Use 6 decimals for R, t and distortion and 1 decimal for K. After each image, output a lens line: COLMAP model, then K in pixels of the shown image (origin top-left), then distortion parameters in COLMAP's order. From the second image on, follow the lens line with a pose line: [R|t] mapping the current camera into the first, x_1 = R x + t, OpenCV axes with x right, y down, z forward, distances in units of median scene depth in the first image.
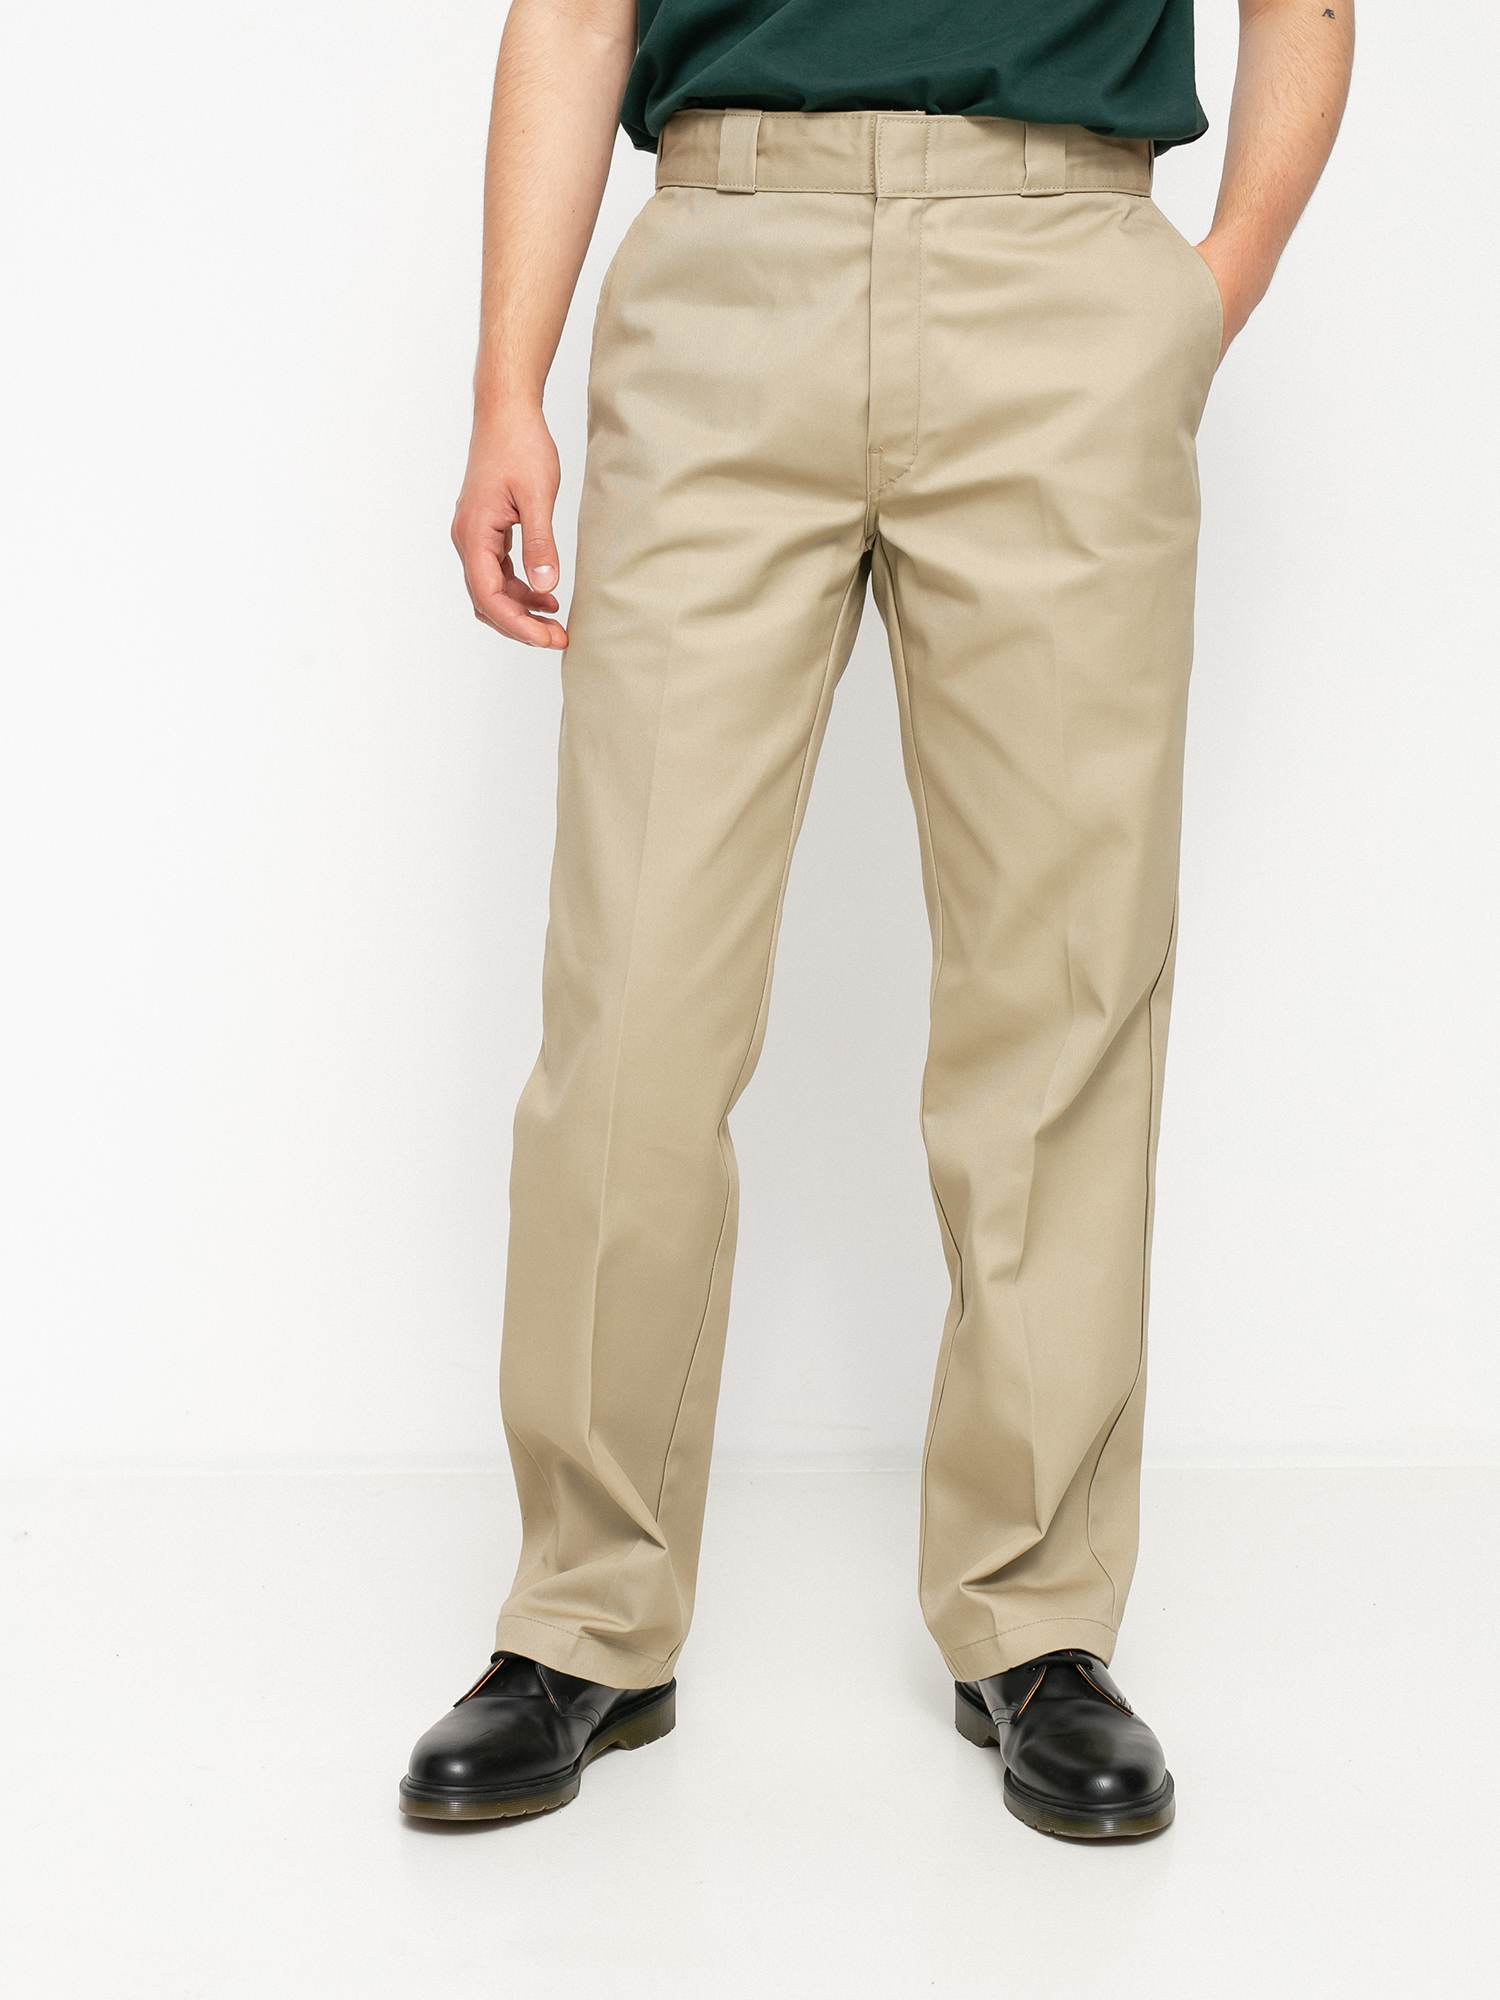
lens RADIAL K [[4733.8, 0, 764.2], [0, 4733.8, 989.7], [0, 0, 1]] dist [0.389889, 0.000000]
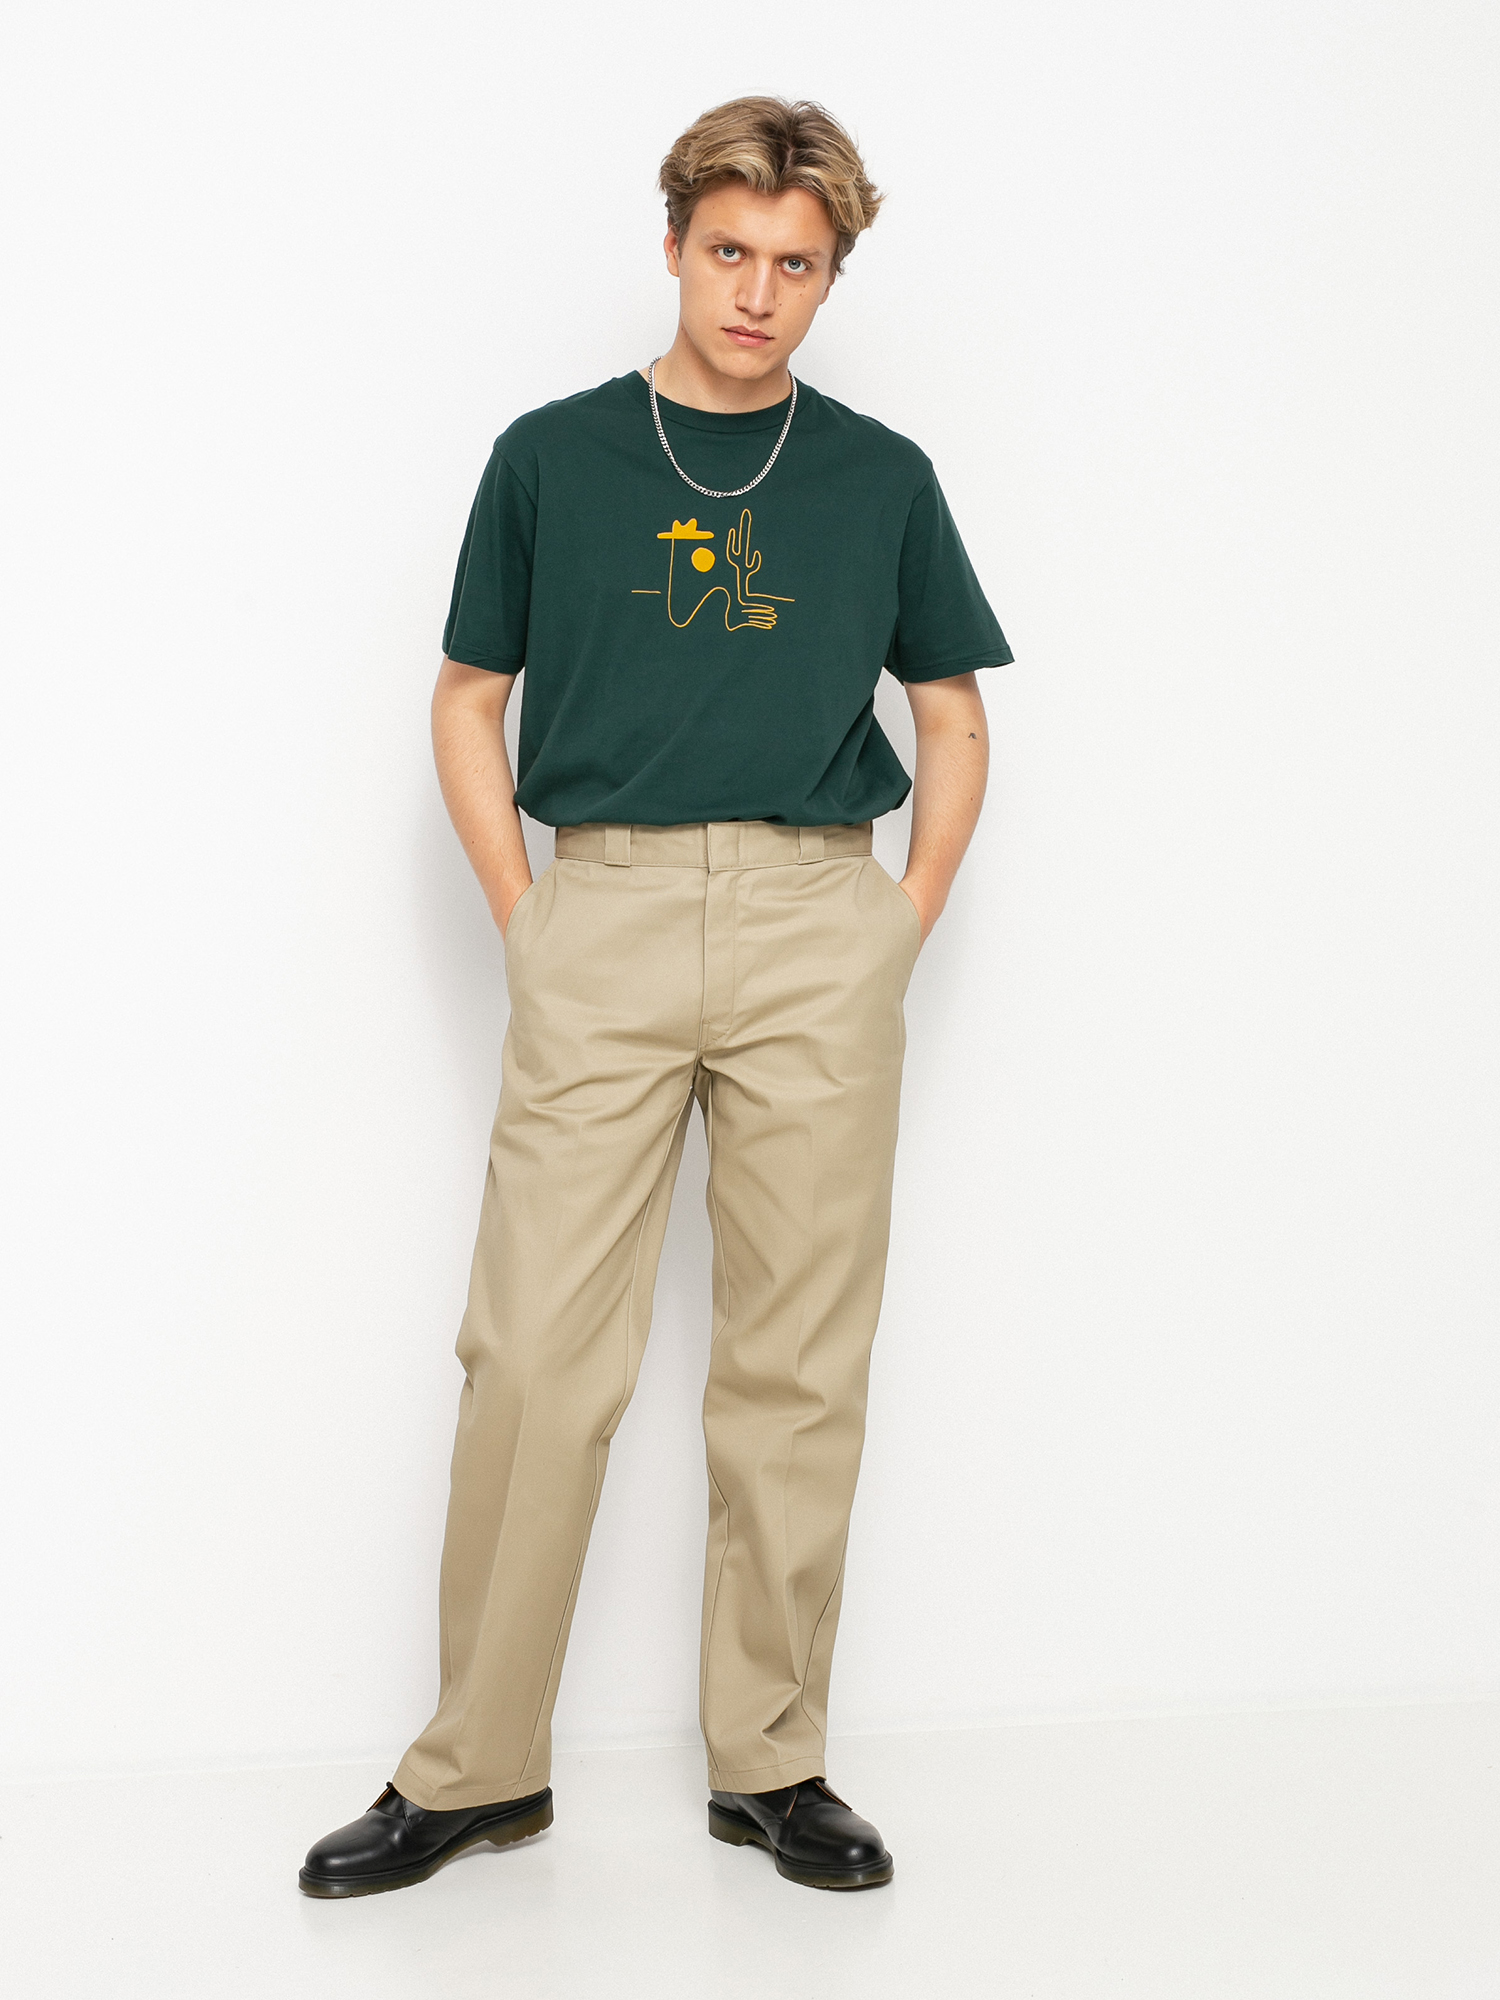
lens RADIAL K [[4733.8, 0, 745.7], [0, 4733.8, 1007.3], [0, 0, 1]] dist [0.389889, 0.000000]
pose [[0.995460, 0.002415, 0.095147, -0.116580], [0.000350, 0.999578, -0.029036, -0.071651], [-0.095177, 0.028938, 0.995040, -0.601122]]
